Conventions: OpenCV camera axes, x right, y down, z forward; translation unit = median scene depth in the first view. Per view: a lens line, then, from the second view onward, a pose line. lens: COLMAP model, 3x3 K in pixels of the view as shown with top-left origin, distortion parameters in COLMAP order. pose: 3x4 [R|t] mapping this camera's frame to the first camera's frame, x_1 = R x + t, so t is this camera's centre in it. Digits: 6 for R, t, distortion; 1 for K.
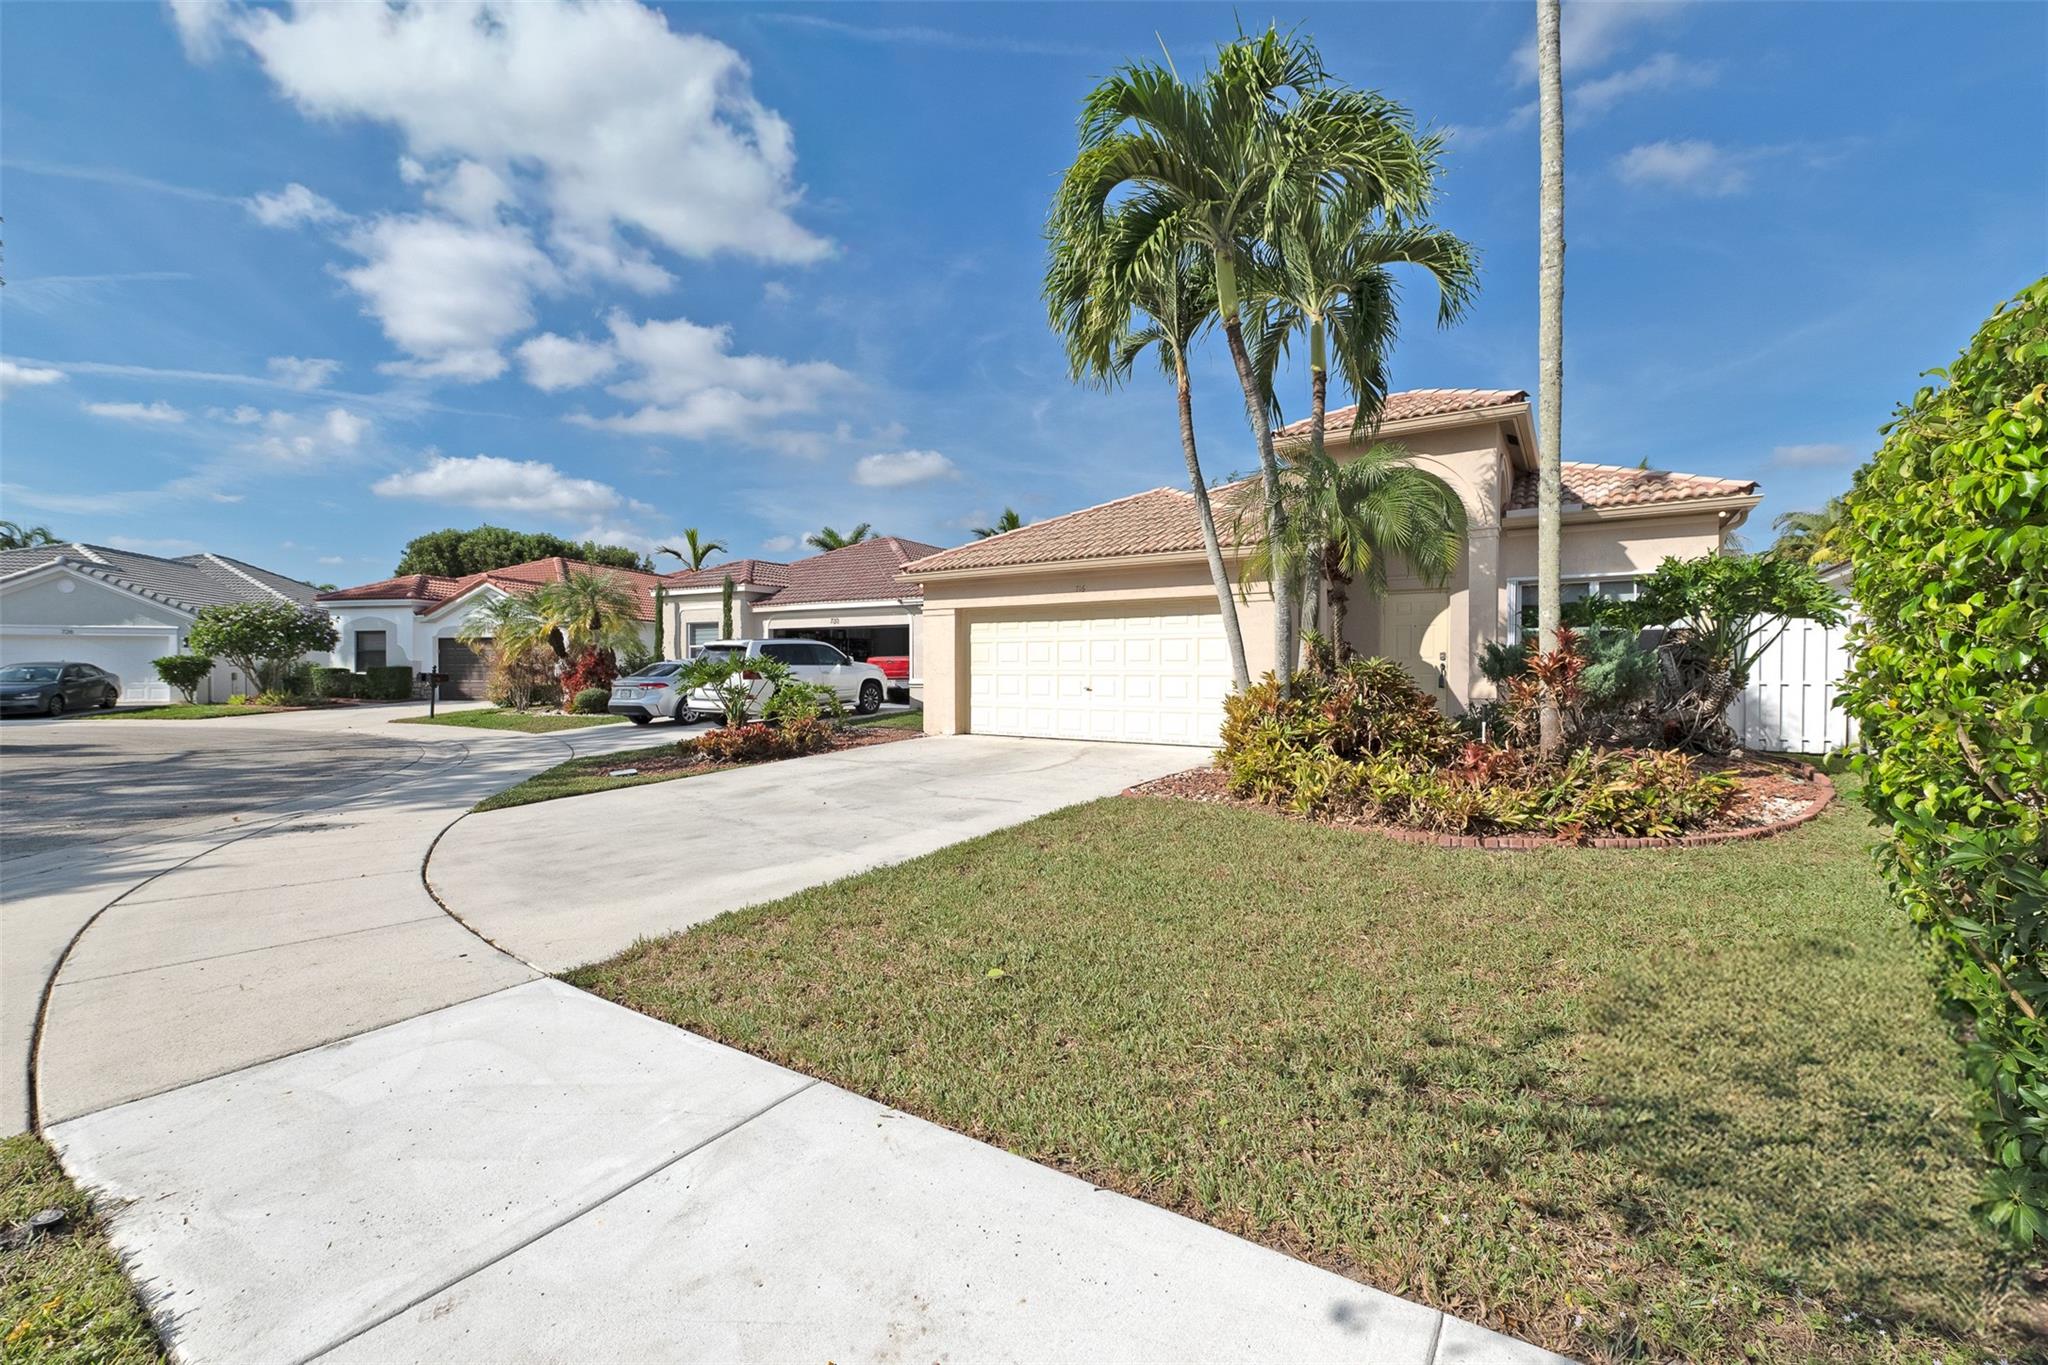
lens RADIAL K [[858.0, 0, 1009.2], [0, 858.0, 680.4], [0, 0, 1]] dist [-0.001855, -0.000132]
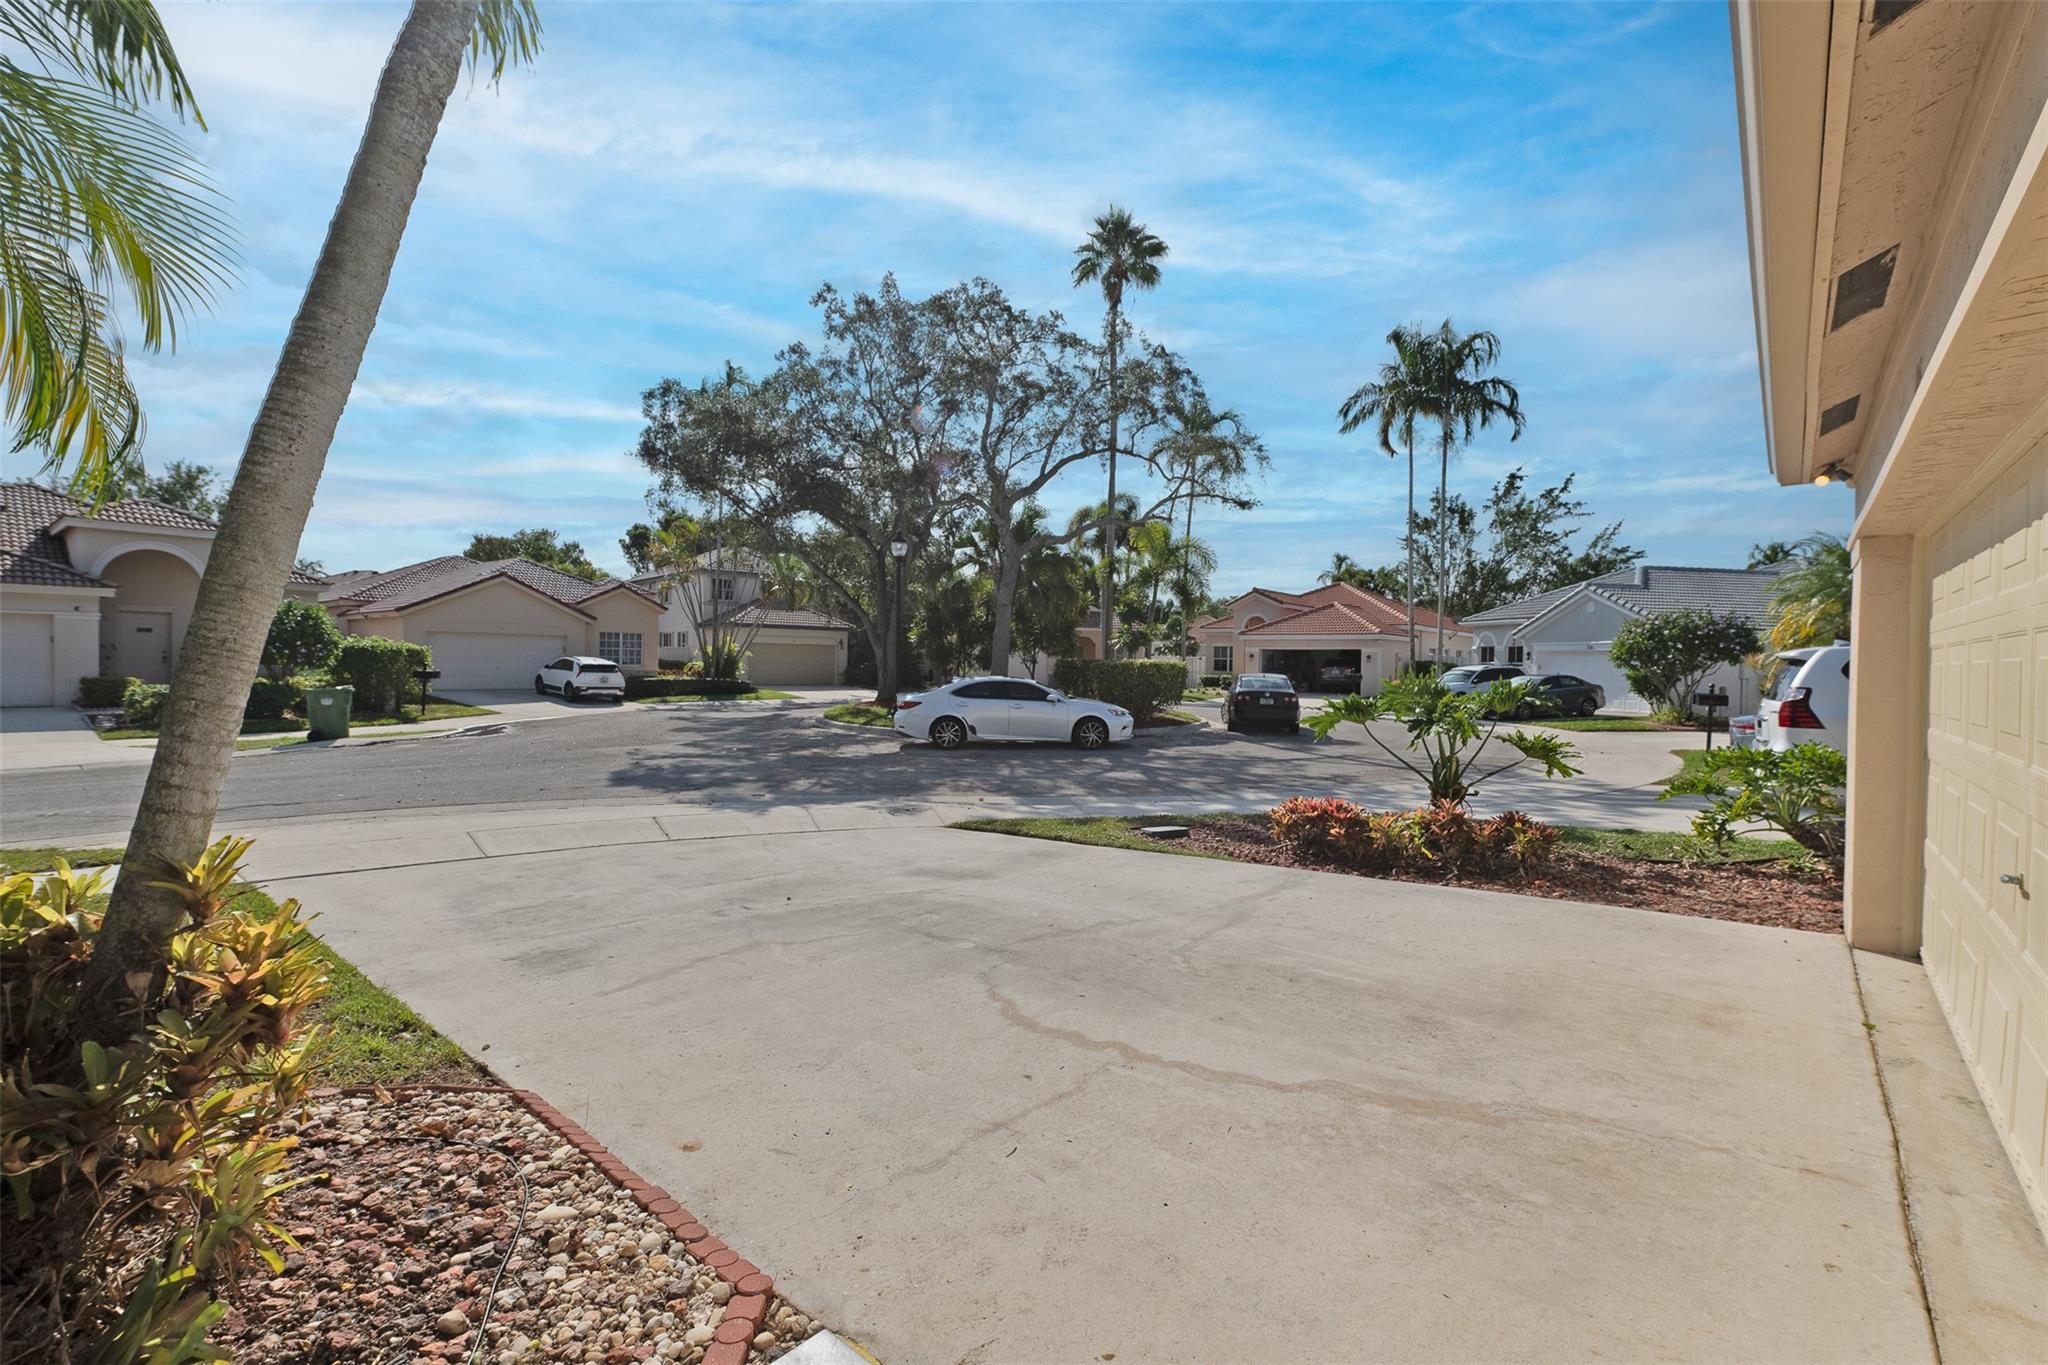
lens RADIAL K [[901.3, 0, 1029.0], [0, 901.3, 674.4], [0, 0, 1]] dist [-0.003027, -0.000322]
pose [[-0.104515, 0.009105, -0.994482, 0.287831], [-0.023126, 0.999665, 0.011583, -0.032556], [0.994254, 0.024209, -0.104269, 0.723647]]
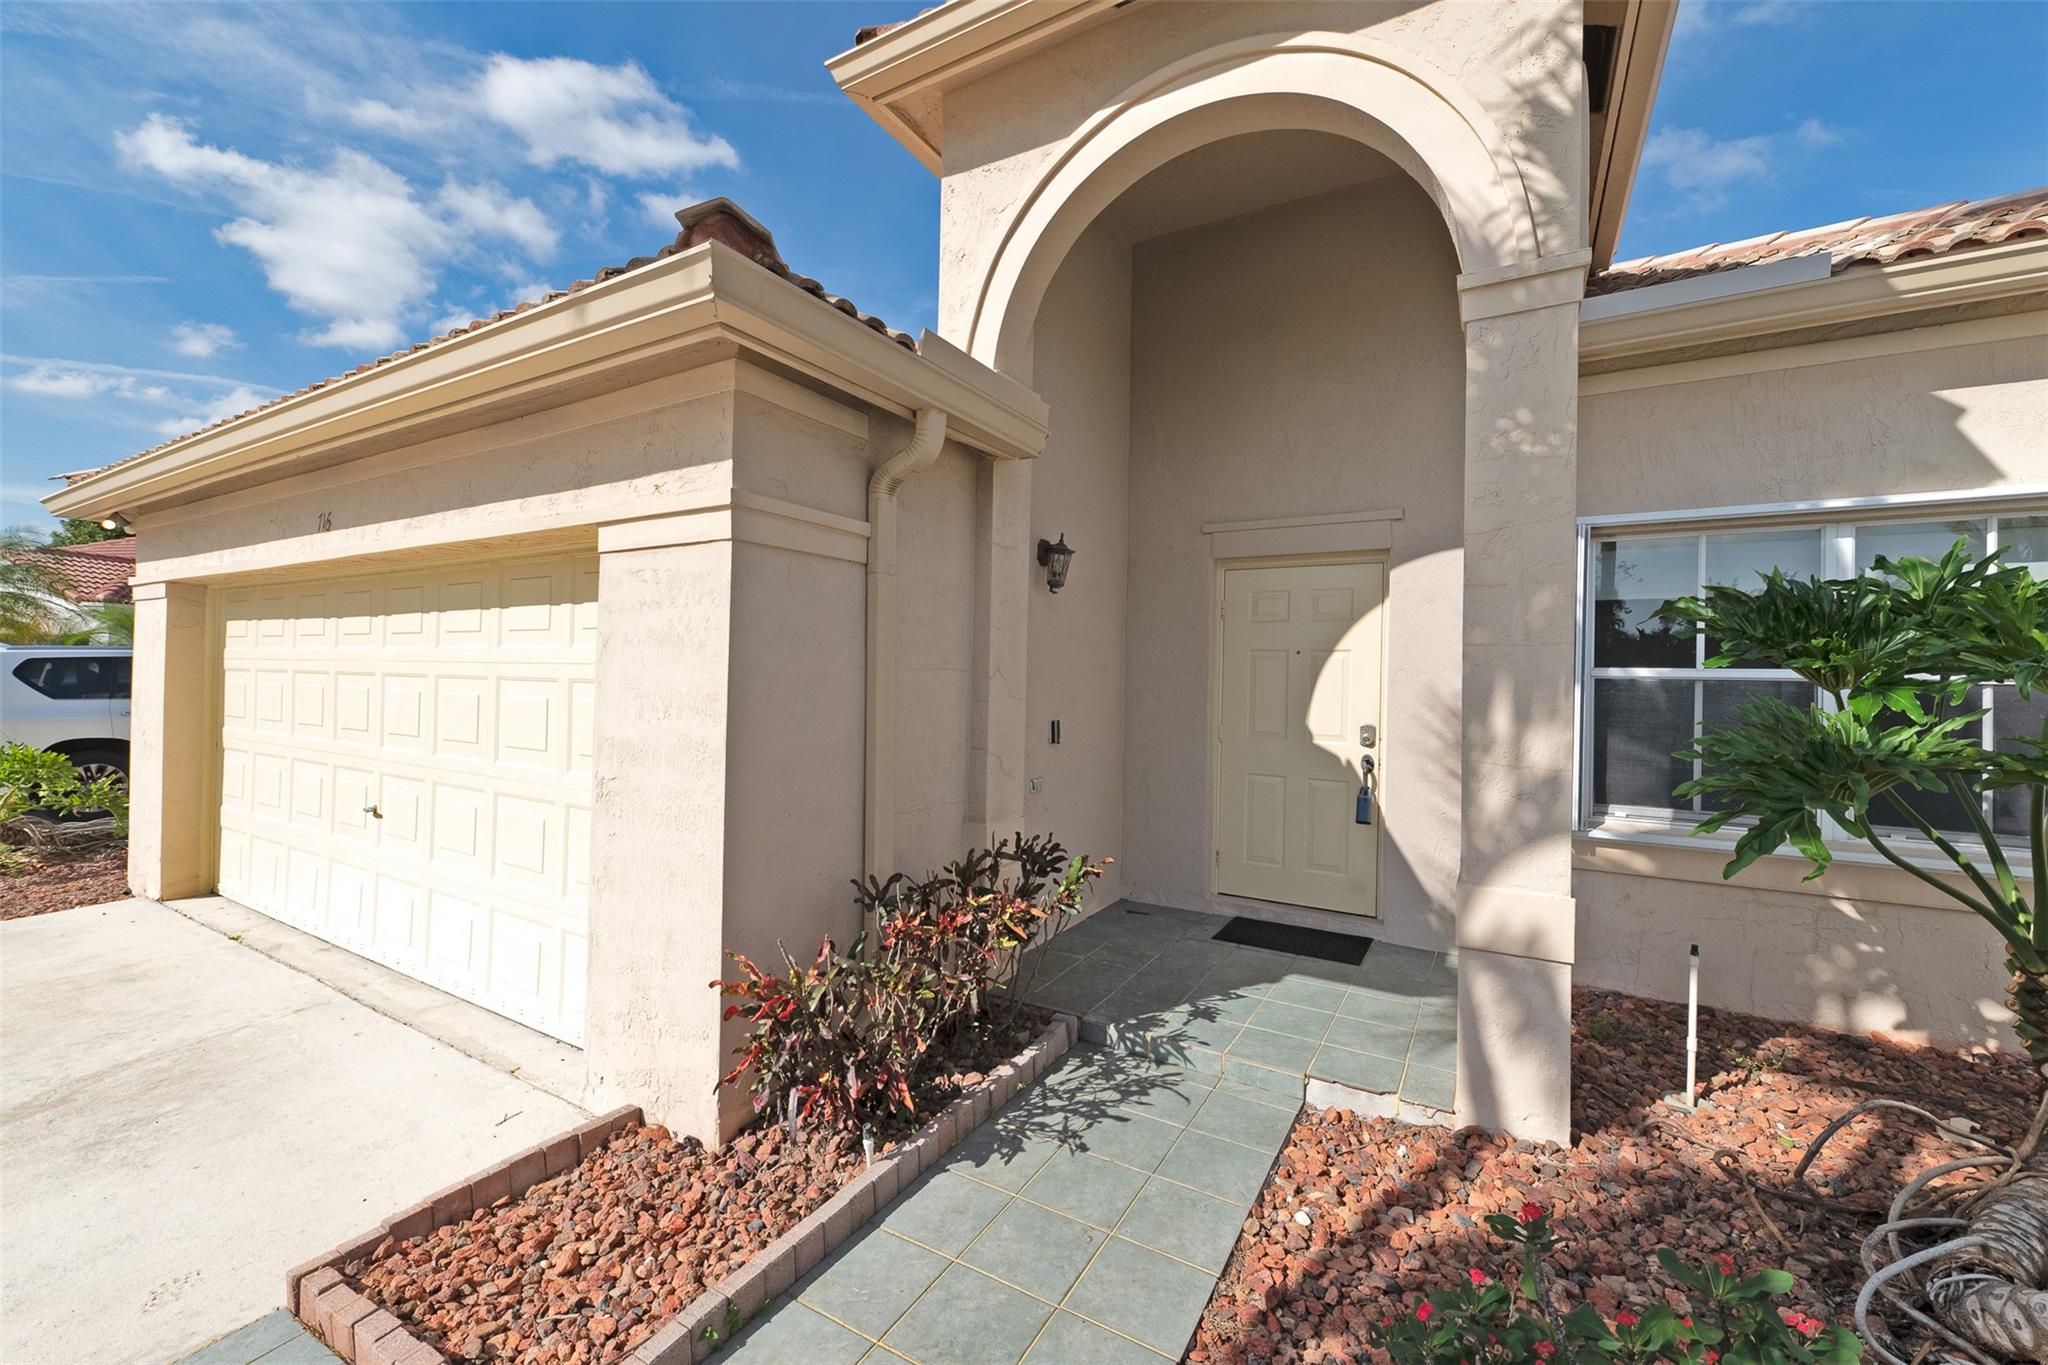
lens RADIAL K [[814.7, 0, 1035.2], [0, 814.7, 677.8], [0, 0, 1]] dist [0.004325, 0.000324]
pose [[0.997724, 0.018896, 0.064721, 0.309464], [-0.018458, 0.999803, -0.007352, -0.043475], [-0.064848, 0.006140, 0.997876, 0.600865]]
